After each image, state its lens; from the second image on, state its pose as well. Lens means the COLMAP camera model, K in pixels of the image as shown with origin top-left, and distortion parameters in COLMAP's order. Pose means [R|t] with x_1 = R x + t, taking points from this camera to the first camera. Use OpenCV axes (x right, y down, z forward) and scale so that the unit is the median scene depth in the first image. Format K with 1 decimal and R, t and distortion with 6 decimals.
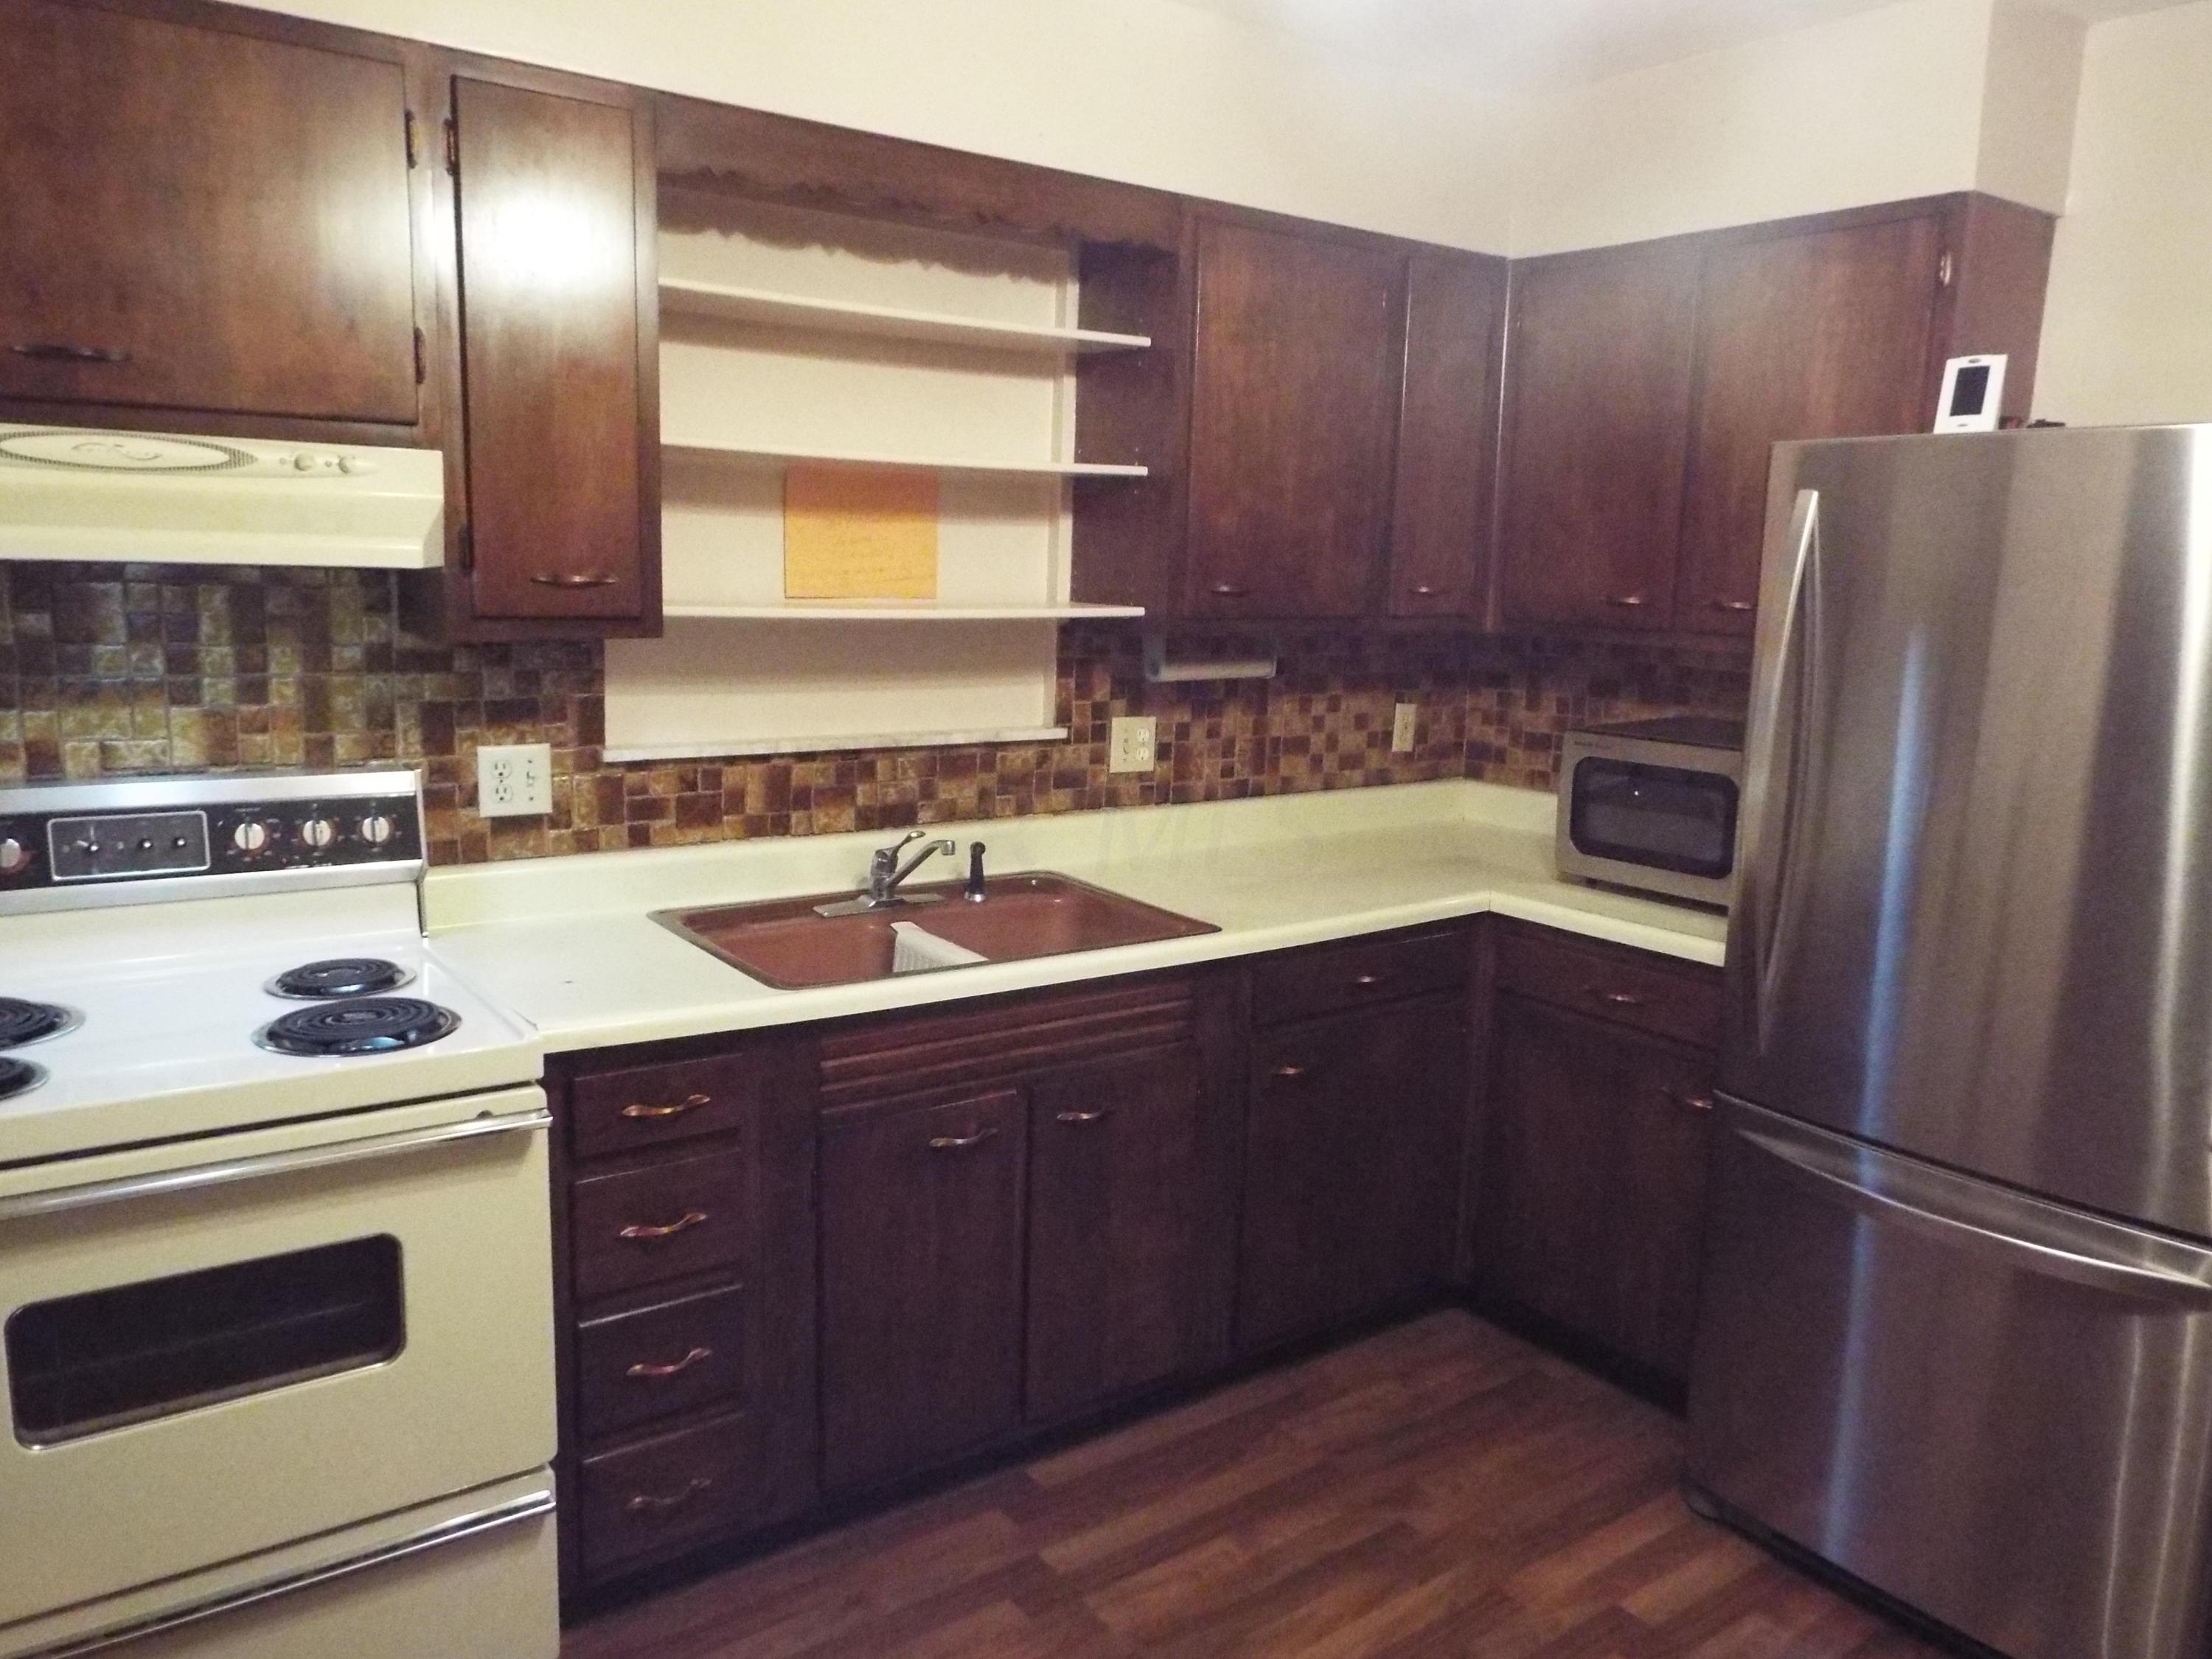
lens RADIAL K [[1625.9, 0, 1112.0], [0, 1625.9, 830.8], [0, 0, 1]] dist [-0.014639, 0.012281]
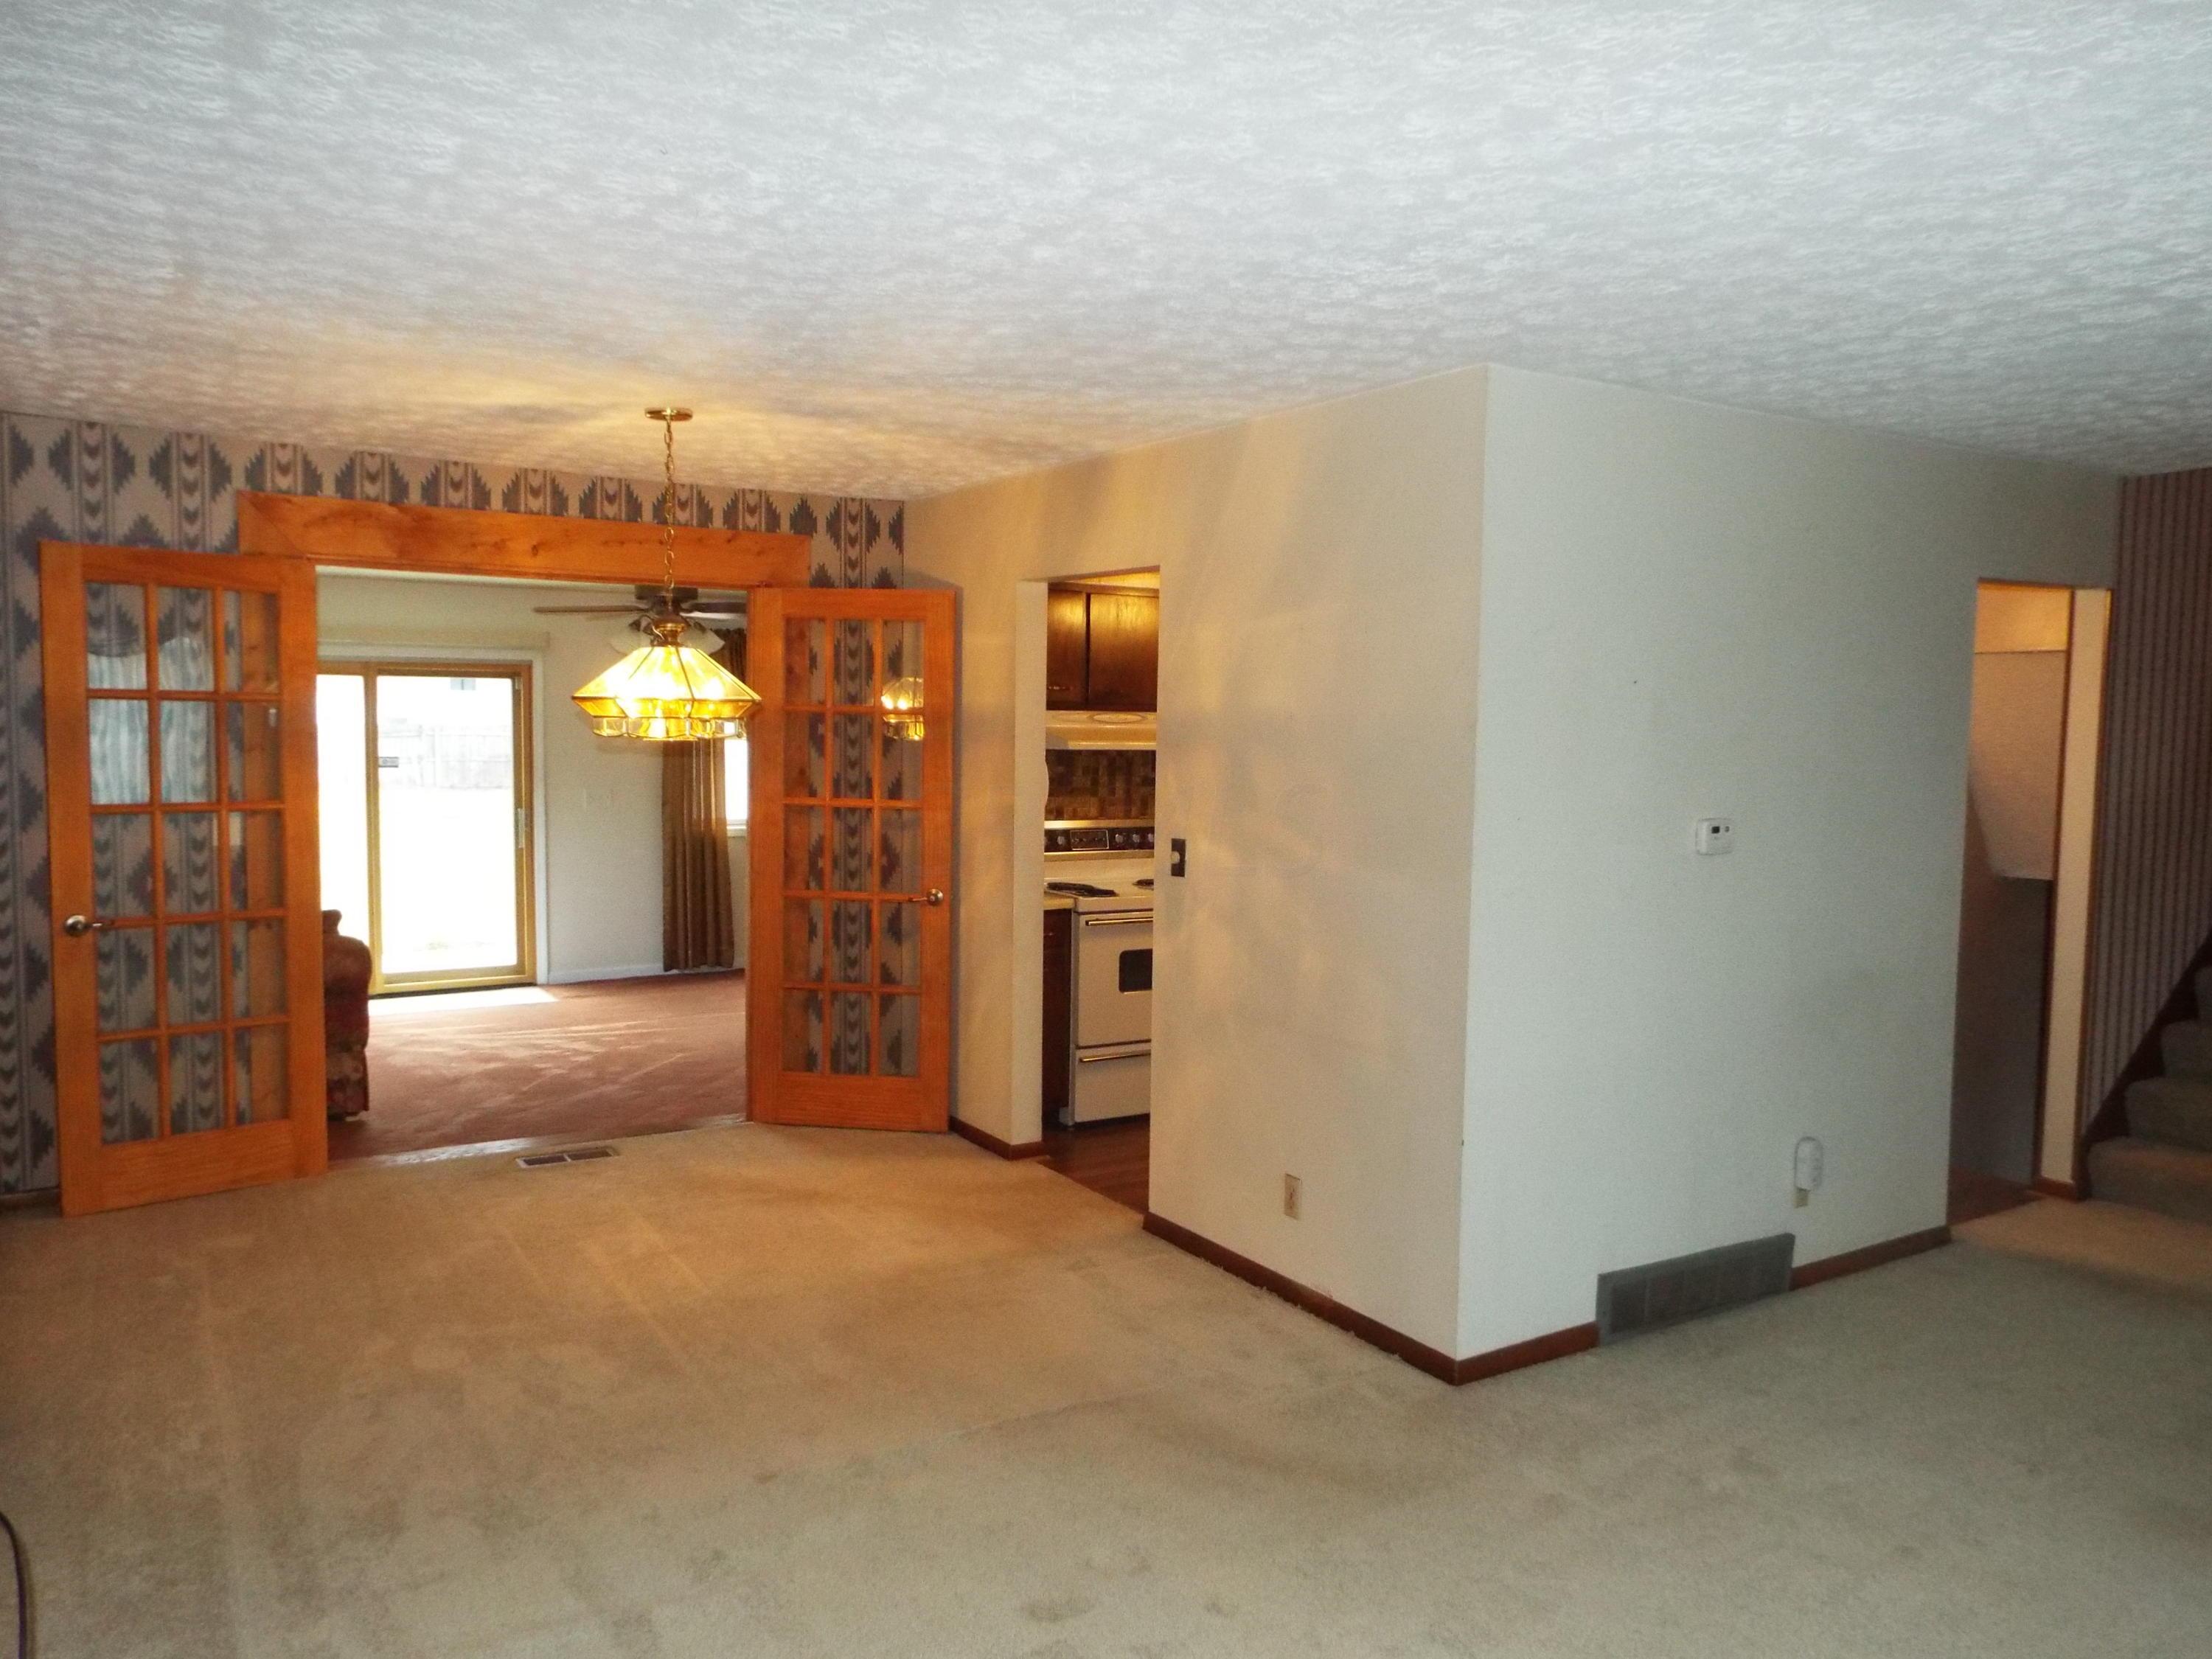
lens RADIAL K [[1625.9, 0, 1074.3], [0, 1625.9, 846.5], [0, 0, 1]] dist [-0.014639, 0.012281]
pose [[0.995497, -0.008220, -0.094439, -0.262564], [-0.000137, 0.996107, -0.088153, 0.230046], [0.094796, 0.087769, 0.991620, -1.628173]]
